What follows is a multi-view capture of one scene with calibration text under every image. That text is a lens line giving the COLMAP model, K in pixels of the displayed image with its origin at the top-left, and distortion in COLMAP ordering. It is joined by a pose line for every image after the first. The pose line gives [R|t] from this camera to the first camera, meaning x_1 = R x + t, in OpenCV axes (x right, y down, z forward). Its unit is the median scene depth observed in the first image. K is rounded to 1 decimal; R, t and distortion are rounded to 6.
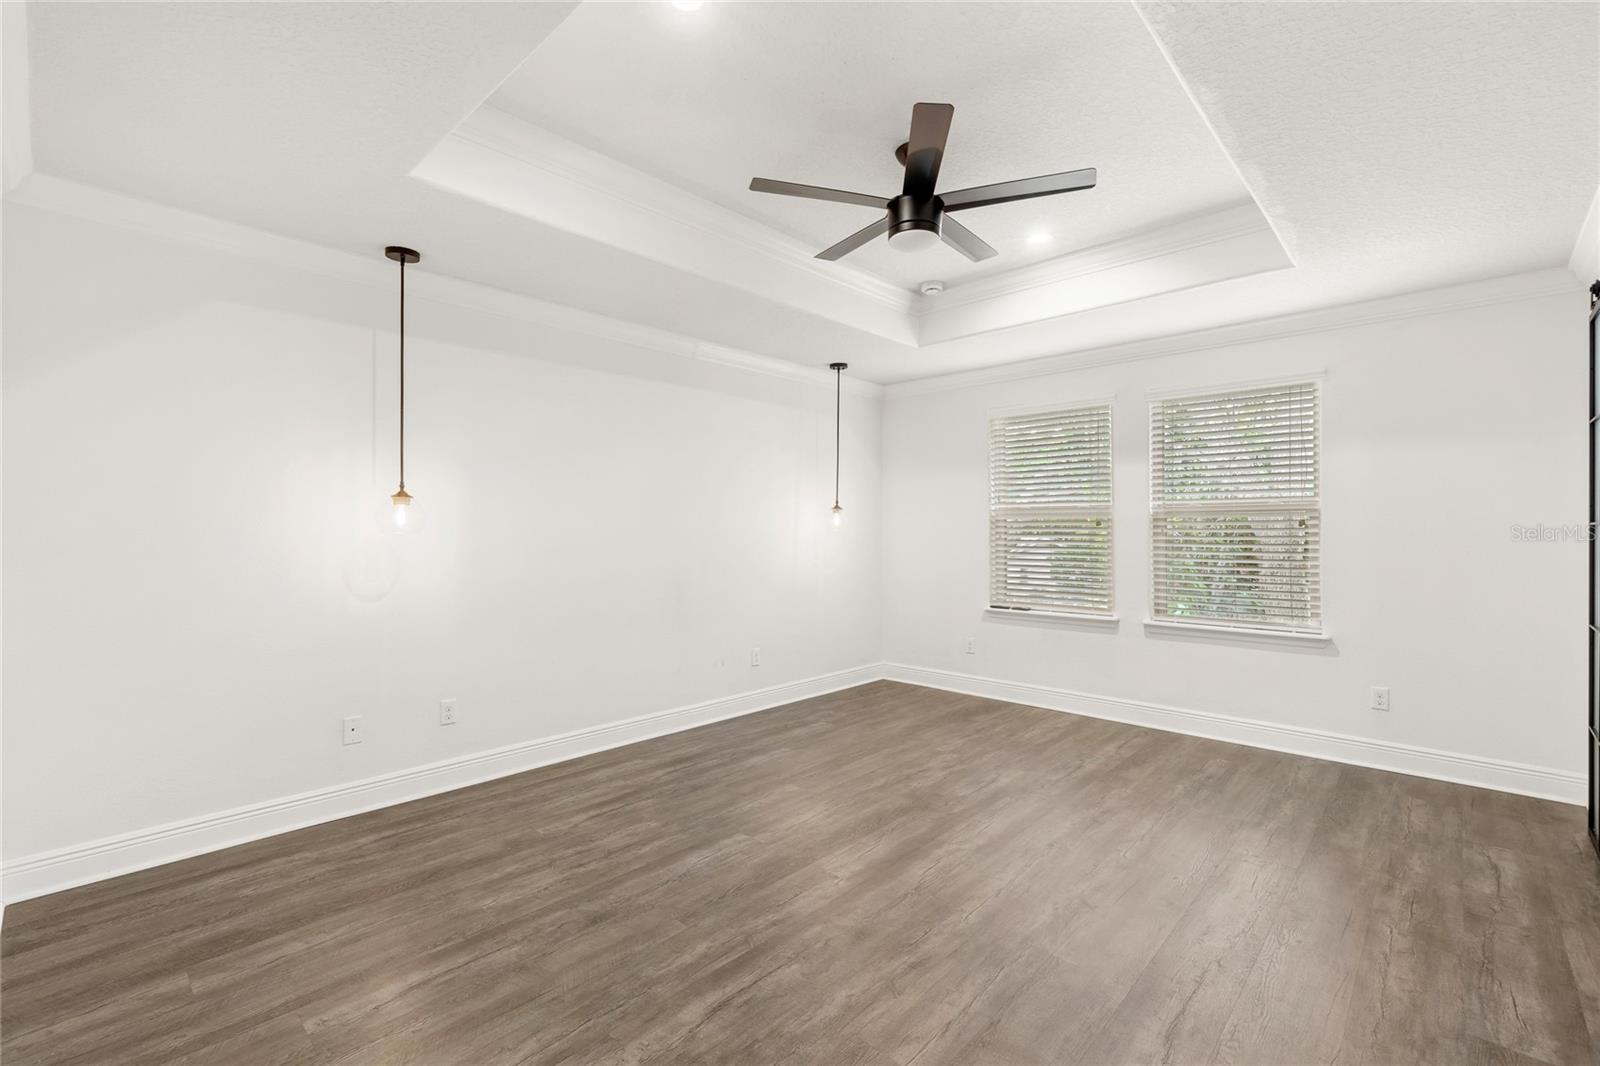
lens RADIAL K [[689.9, 0, 779.2], [0, 689.9, 525.1], [0, 0, 1]] dist [0.002165, 0.000093]
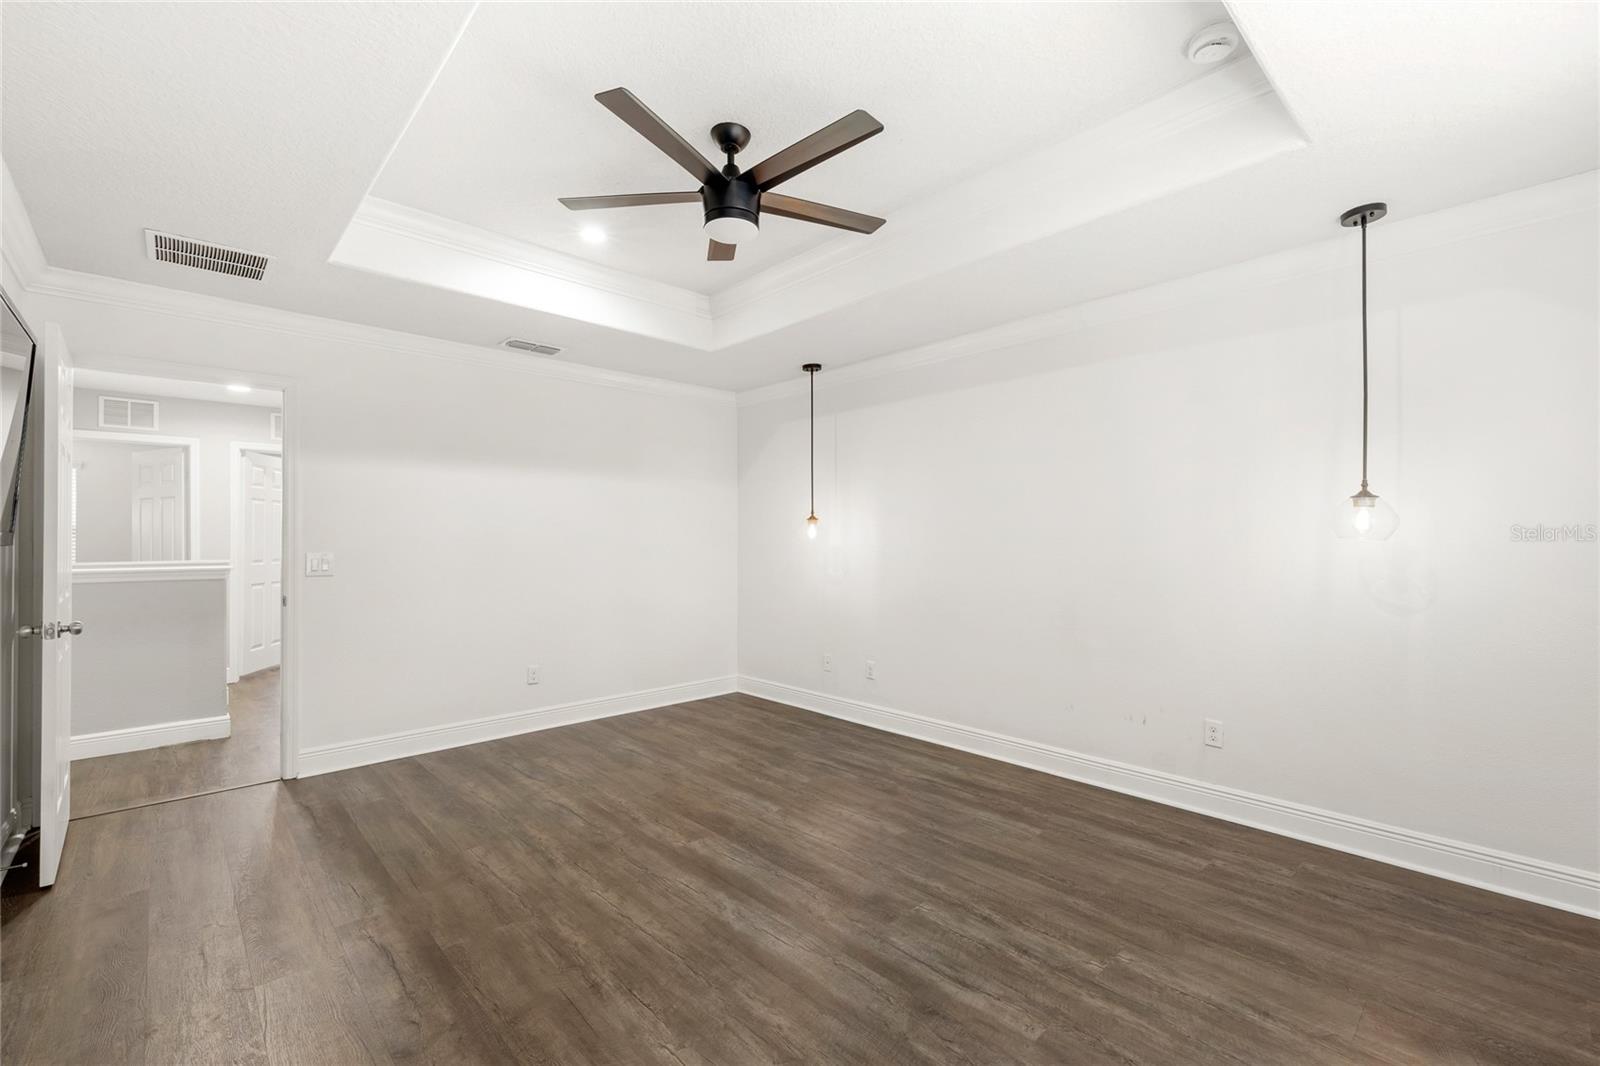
lens RADIAL K [[678.5, 0, 800.0], [0, 678.5, 533.0], [0, 0, 1]] dist [0.011340, -0.000087]
pose [[-0.045507, -0.011404, -0.998899, 0.976471], [0.014368, 0.999824, -0.012069, 0.009166], [0.998861, -0.014902, -0.045335, 1.001023]]
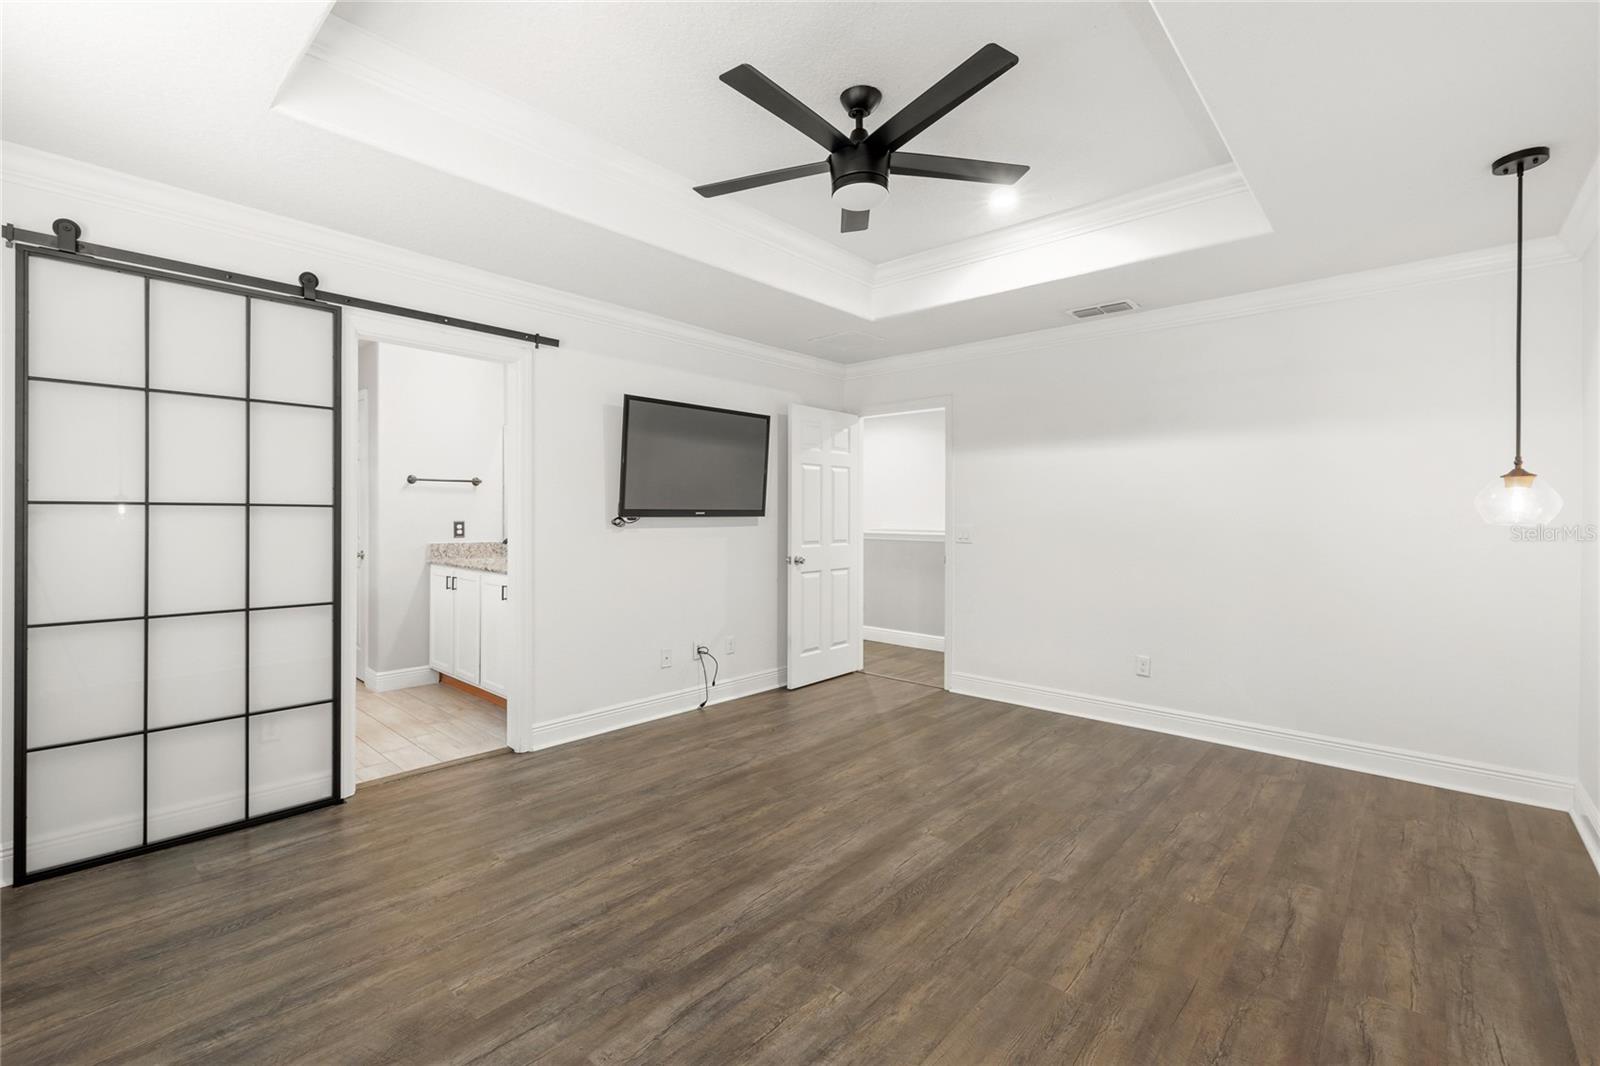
lens RADIAL K [[689.9, 0, 779.2], [0, 689.9, 525.1], [0, 0, 1]] dist [0.002165, 0.000093]
pose [[-0.999720, -0.005542, -0.022997, 0.283065], [-0.005516, 0.999984, -0.001197, 0.018959], [0.023003, -0.001070, -0.999735, 1.677313]]
